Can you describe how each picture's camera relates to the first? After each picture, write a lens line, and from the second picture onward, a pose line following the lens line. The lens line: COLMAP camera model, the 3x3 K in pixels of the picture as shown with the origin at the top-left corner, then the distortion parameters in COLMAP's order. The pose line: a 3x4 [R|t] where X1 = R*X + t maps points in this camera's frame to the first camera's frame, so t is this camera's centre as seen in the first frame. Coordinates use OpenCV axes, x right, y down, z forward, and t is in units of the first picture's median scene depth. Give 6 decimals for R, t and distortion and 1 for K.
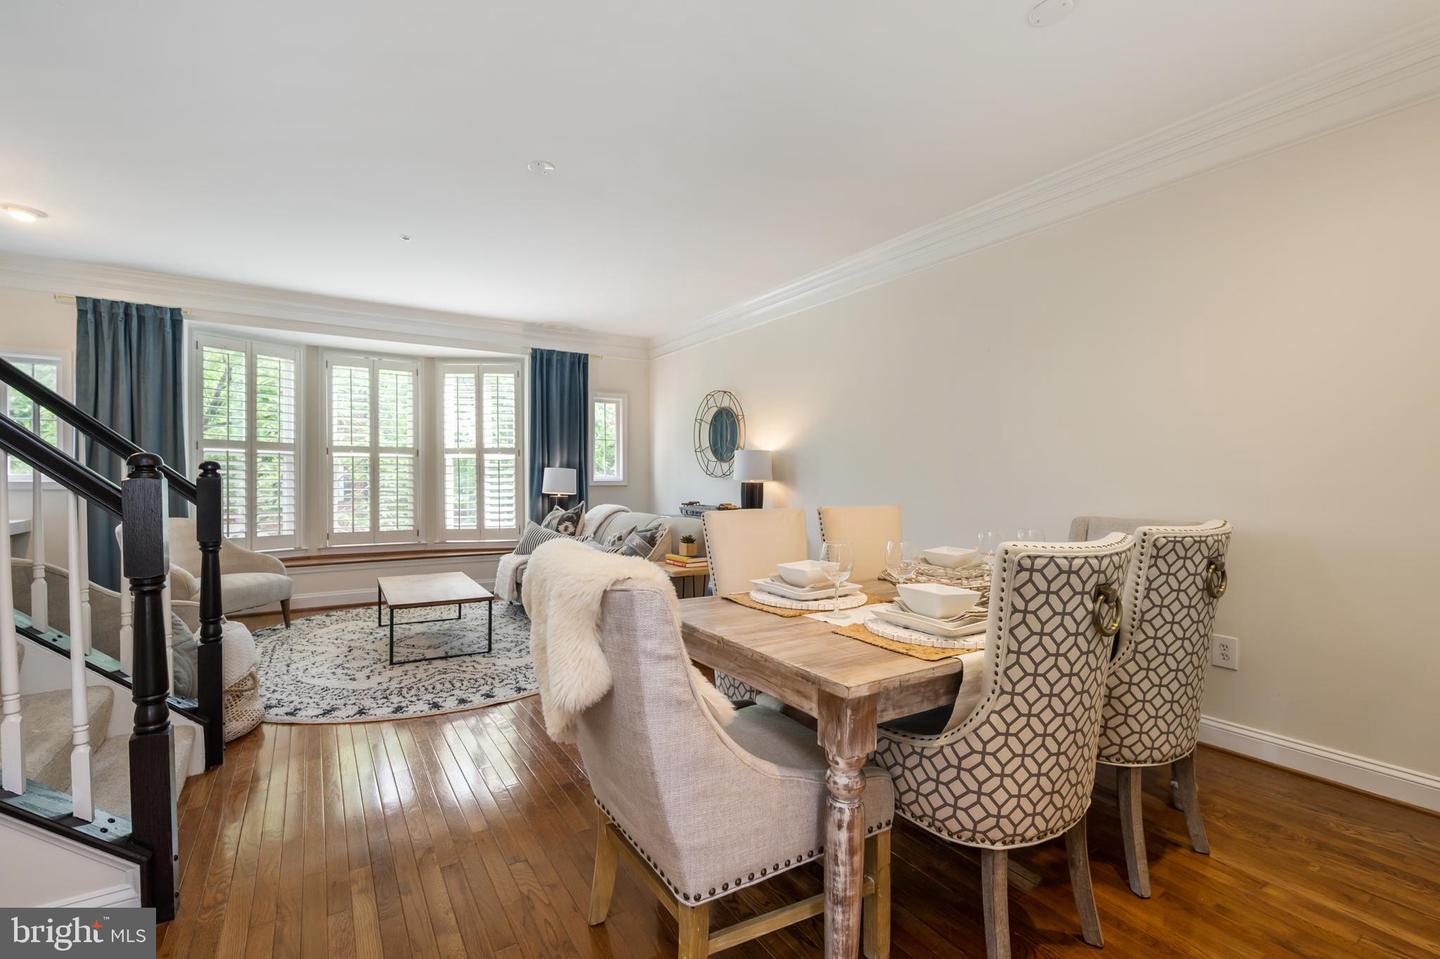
lens RADIAL K [[622.0, 0, 704.4], [0, 622.0, 508.9], [0, 0, 1]] dist [-0.001460, -0.000510]
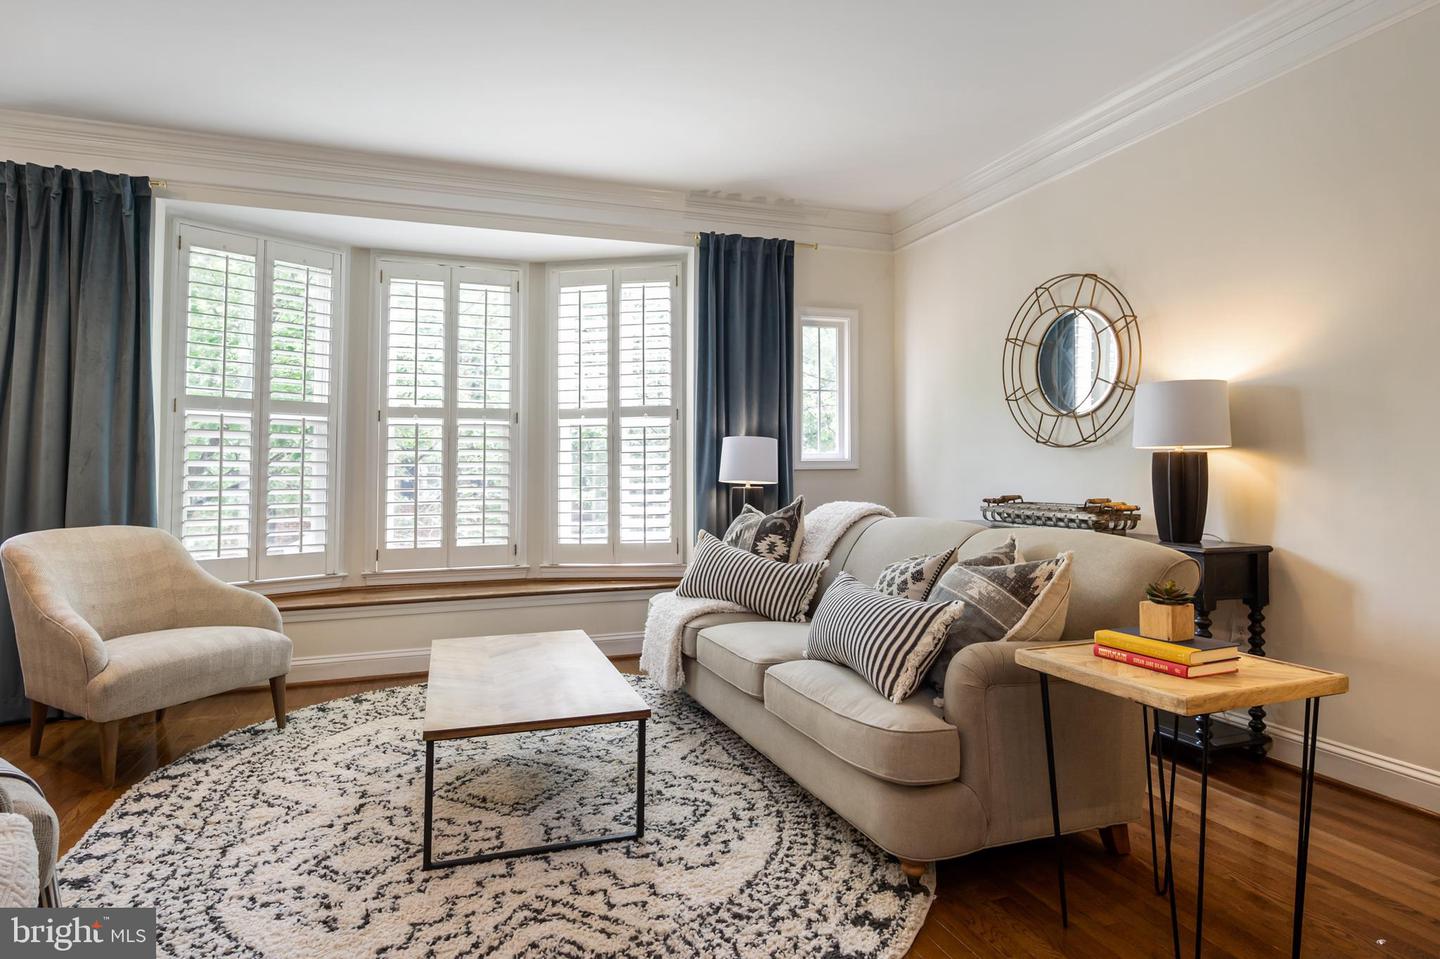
lens RADIAL K [[793.7, 0, 716.6], [0, 793.7, 458.1], [0, 0, 1]] dist [-0.003911, 0.001464]
pose [[0.978417, -0.013595, -0.206191, -0.117252], [0.000245, 0.997909, -0.064634, -0.000535], [0.206639, 0.063189, 0.976375, 0.302974]]
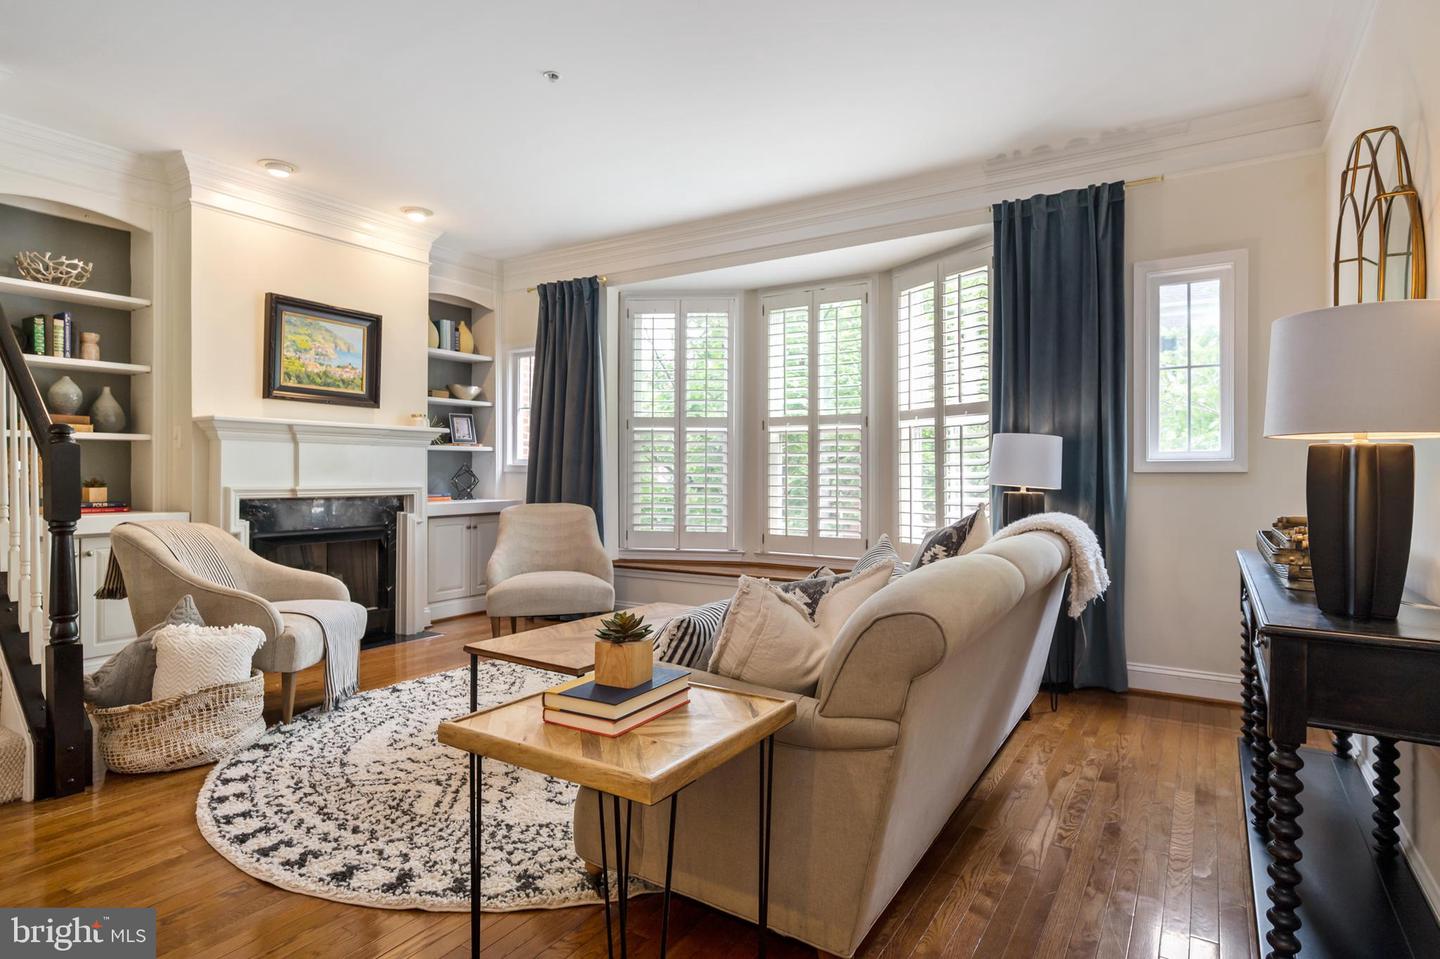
lens RADIAL K [[759.9, 0, 721.9], [0, 759.9, 480.9], [0, 0, 1]] dist [-0.003945, -0.000122]
pose [[0.438102, 0.009315, -0.898877, 0.200220], [-0.045286, 0.998905, -0.011720, -0.012352], [0.897784, 0.045841, 0.438044, 0.550594]]
